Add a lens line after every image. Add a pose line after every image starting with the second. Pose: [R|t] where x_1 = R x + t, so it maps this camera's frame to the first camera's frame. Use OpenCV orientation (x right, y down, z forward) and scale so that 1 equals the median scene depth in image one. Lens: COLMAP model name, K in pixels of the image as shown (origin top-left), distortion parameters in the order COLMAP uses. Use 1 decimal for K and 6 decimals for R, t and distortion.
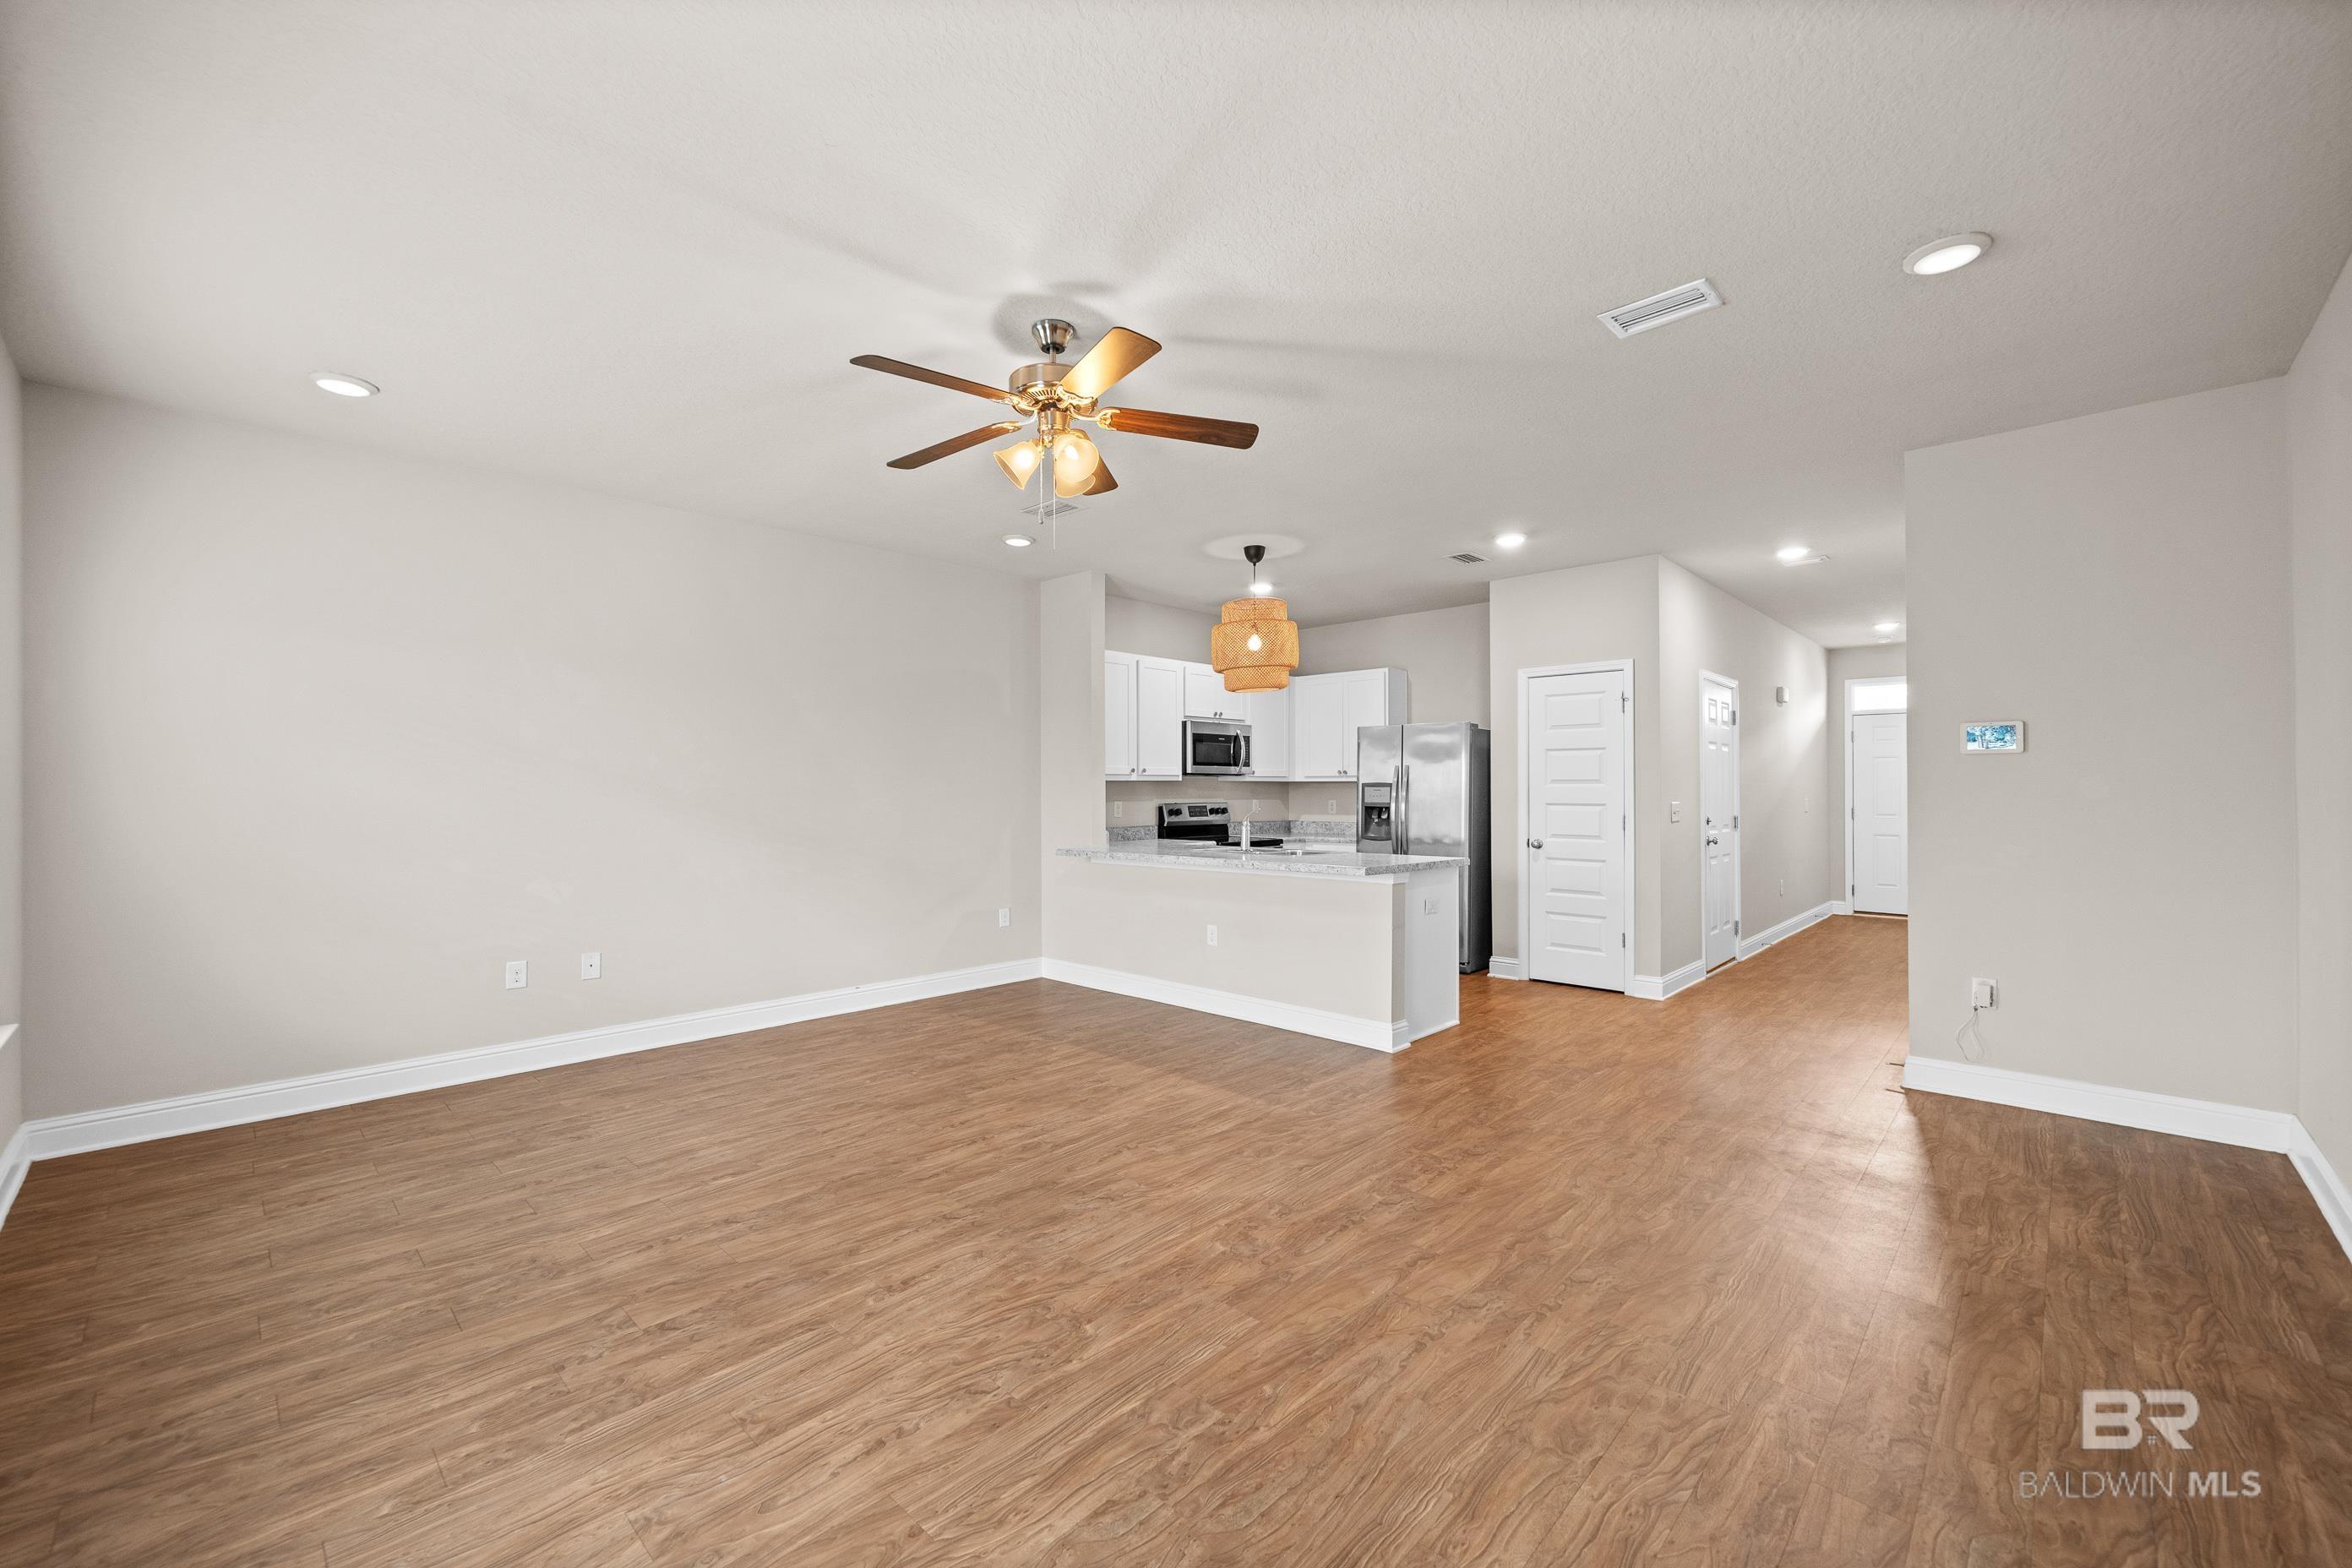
lens RADIAL K [[935.9, 0, 1174.8], [0, 935.9, 794.4], [0, 0, 1]] dist [0.000185, 0.000028]
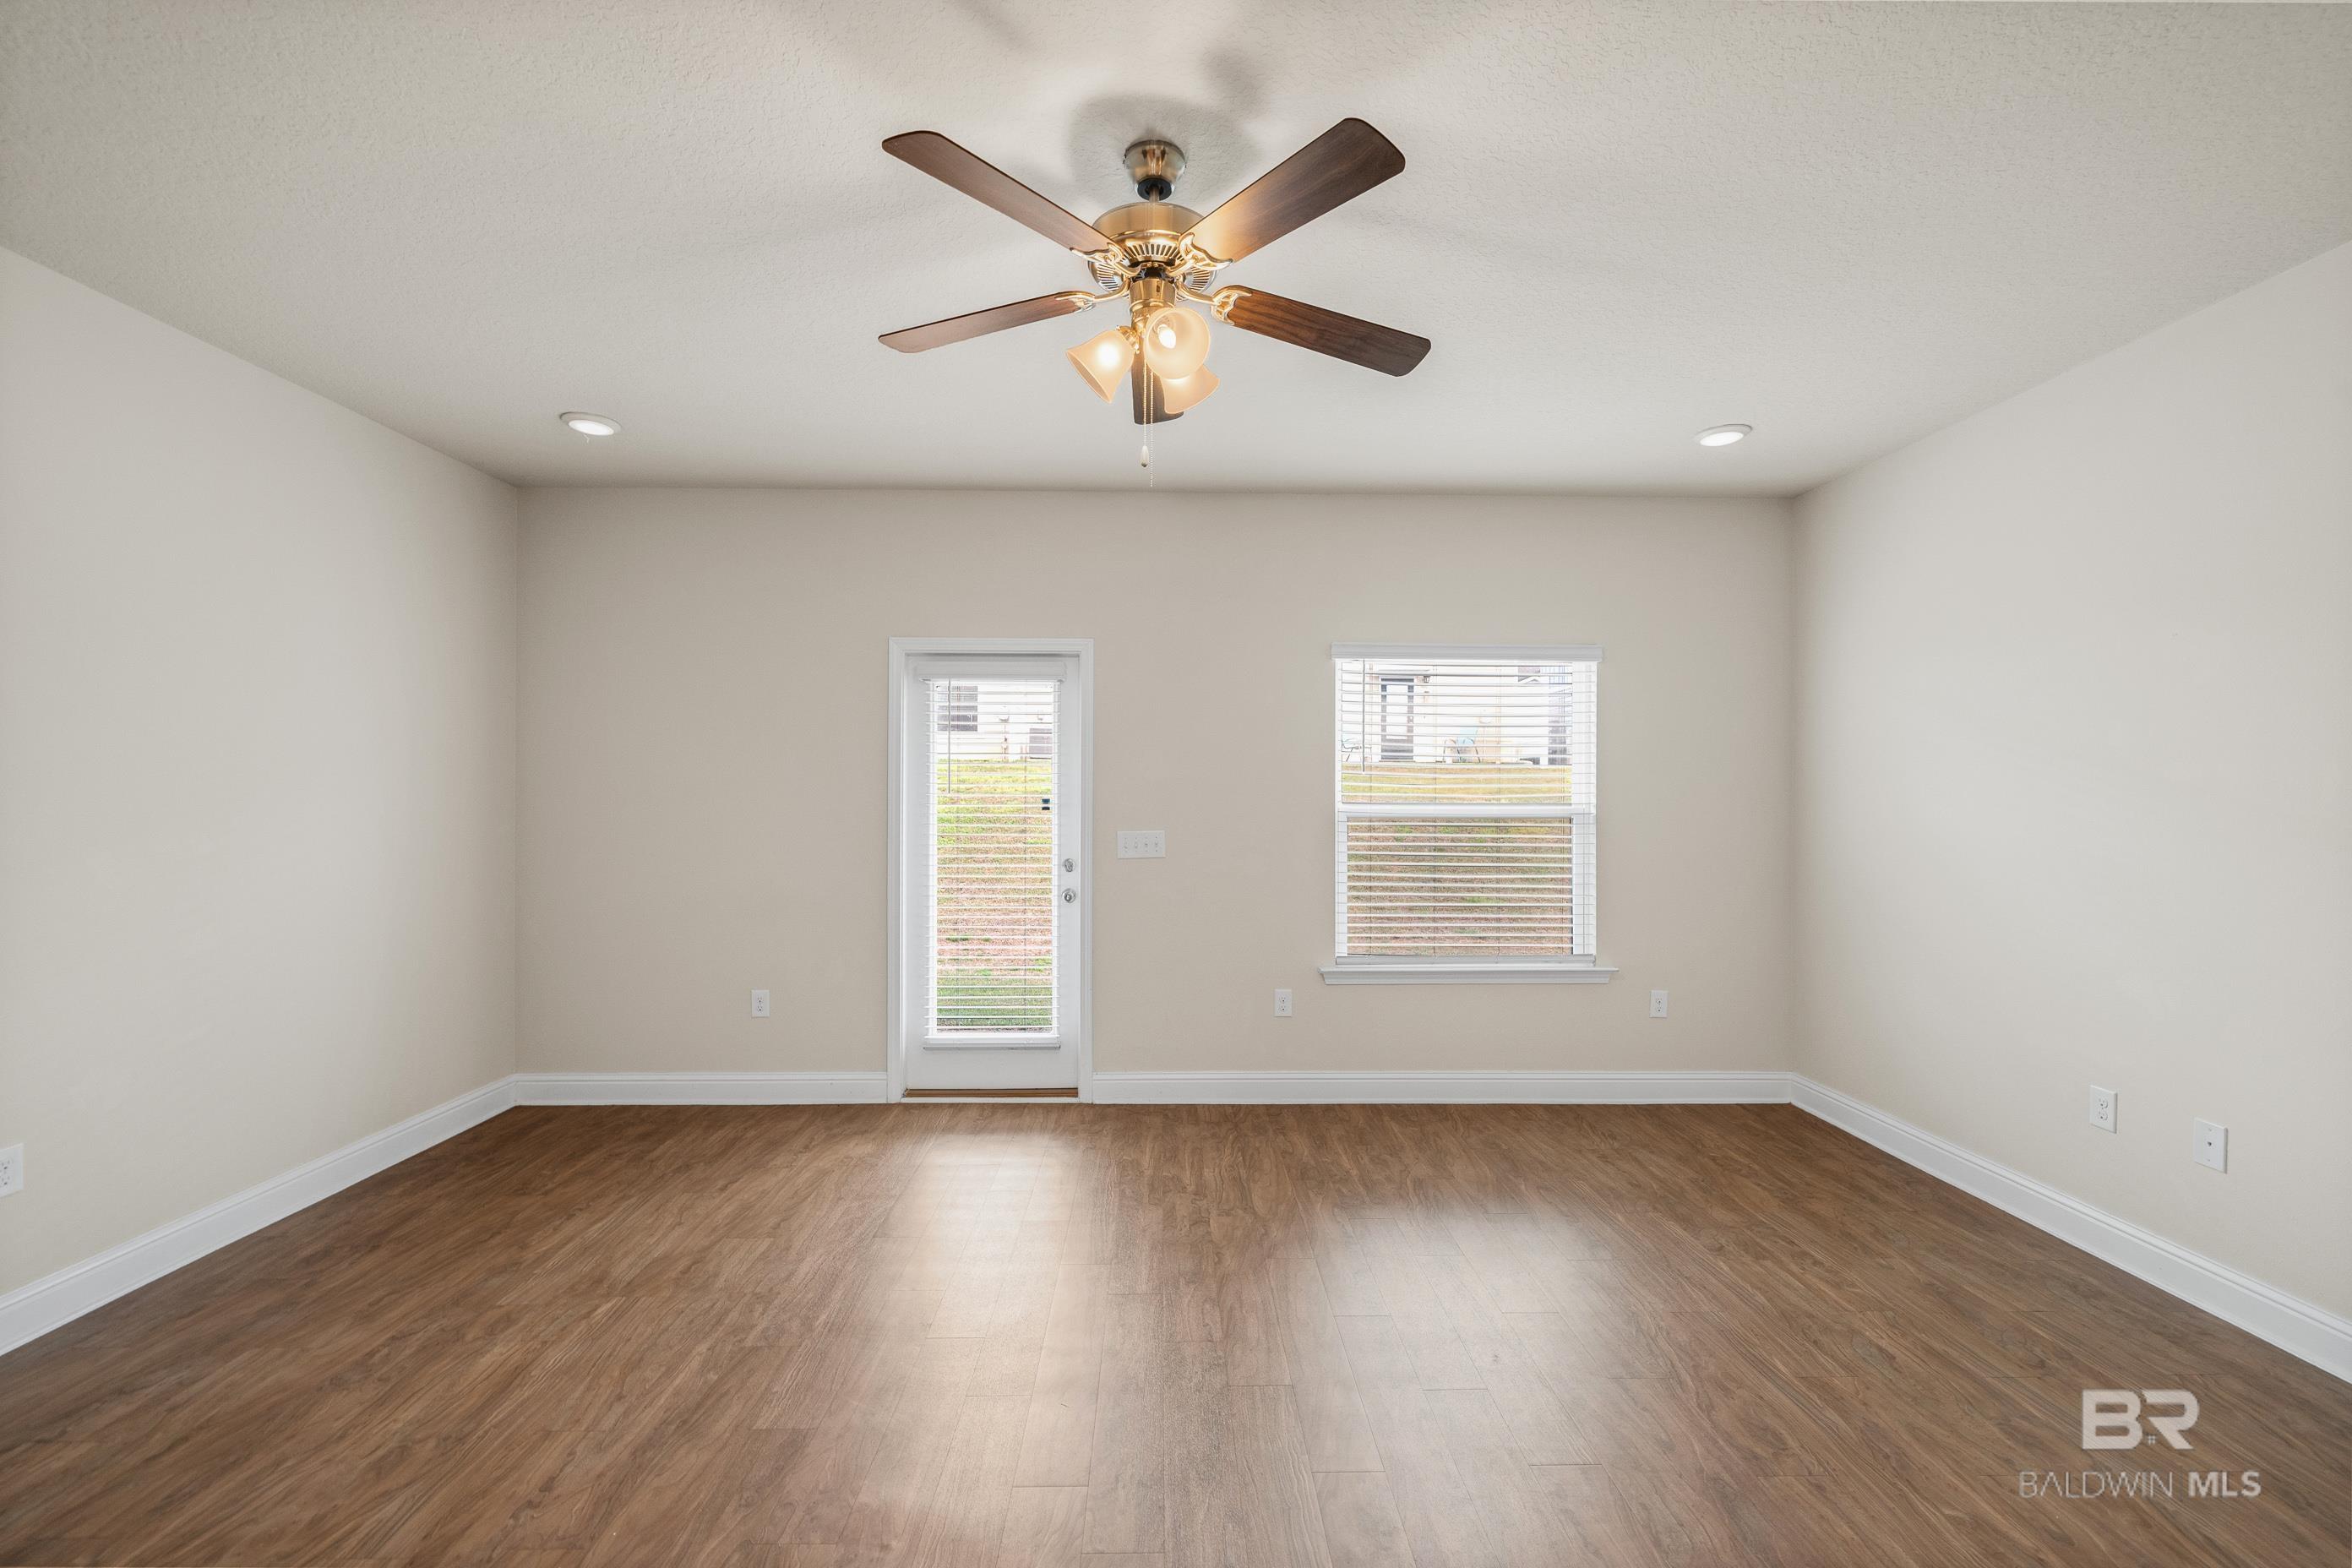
lens RADIAL K [[964.9, 0, 1178.5], [0, 964.9, 795.4], [0, 0, 1]] dist [-0.000619, -0.000272]
pose [[-0.708012, 0.002600, -0.706195, 0.229624], [-0.005785, 0.999938, 0.009481, -0.029416], [0.706177, 0.010798, -0.707953, 0.980045]]
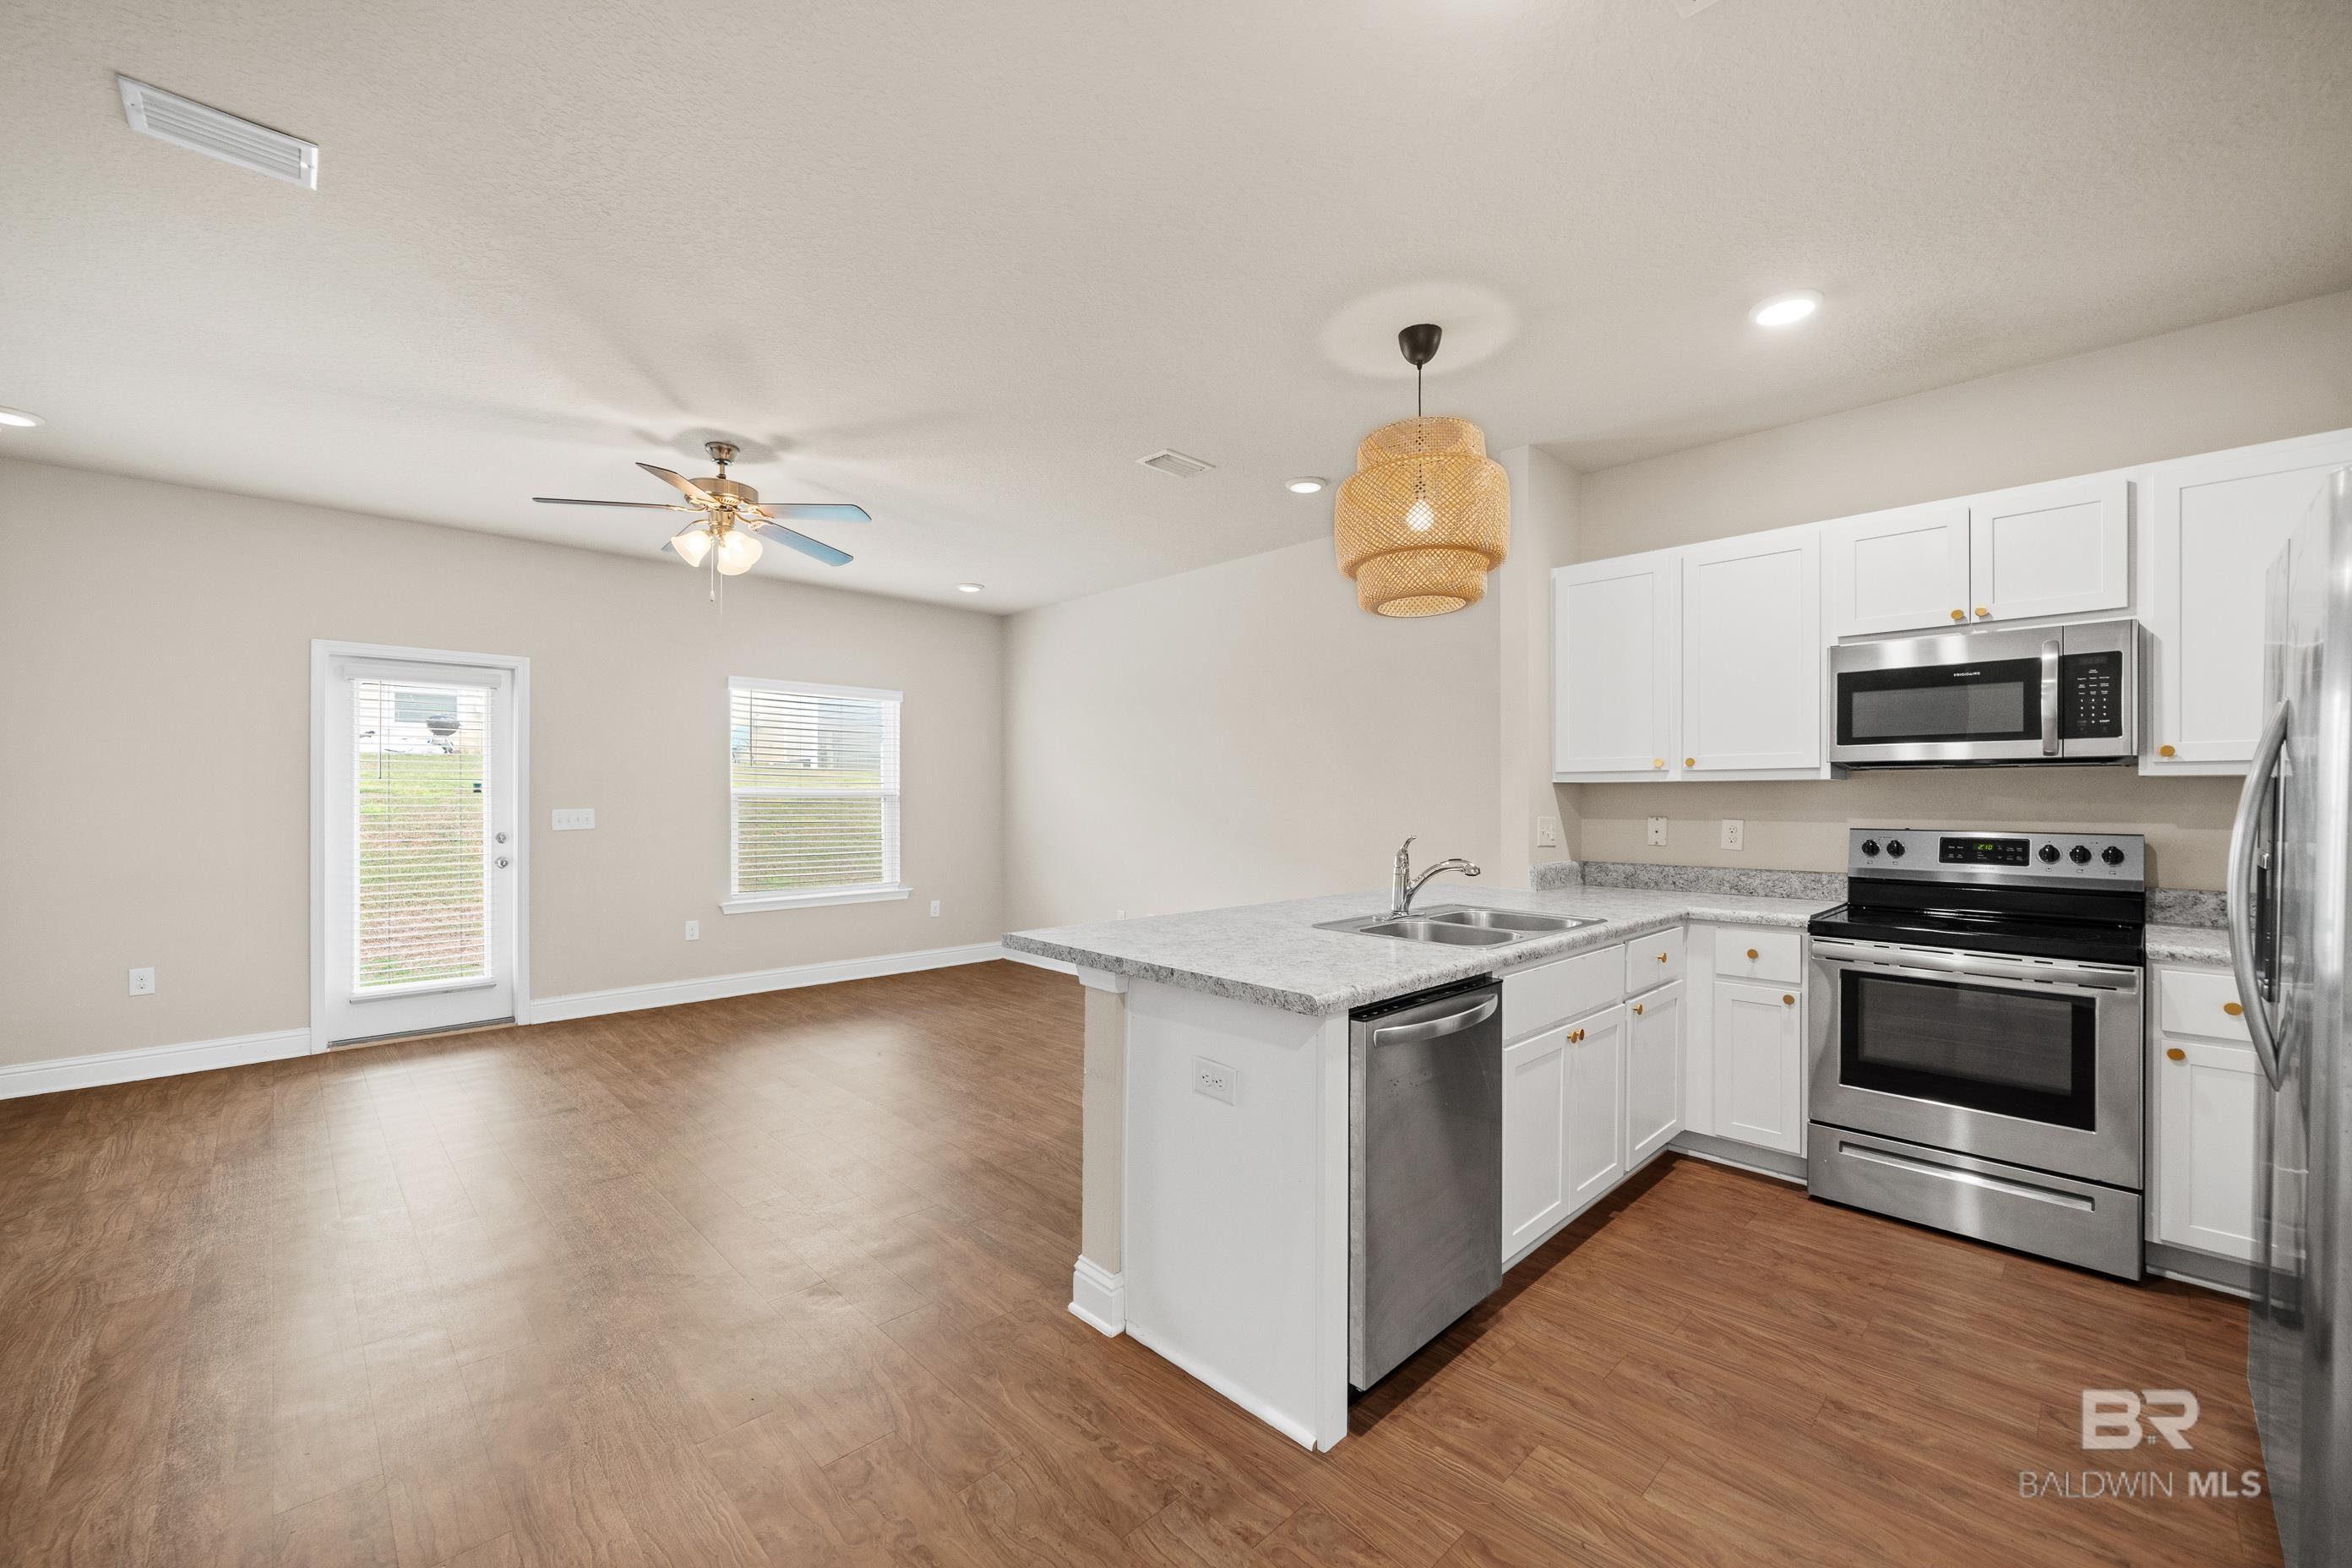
lens RADIAL K [[935.9, 0, 1174.8], [0, 935.9, 794.4], [0, 0, 1]] dist [0.000185, 0.000028]
pose [[-0.038246, 0.000568, -0.999268, 0.760890], [-0.005904, 0.999982, 0.000794, -0.008765], [0.999251, 0.005930, -0.038242, 1.098181]]
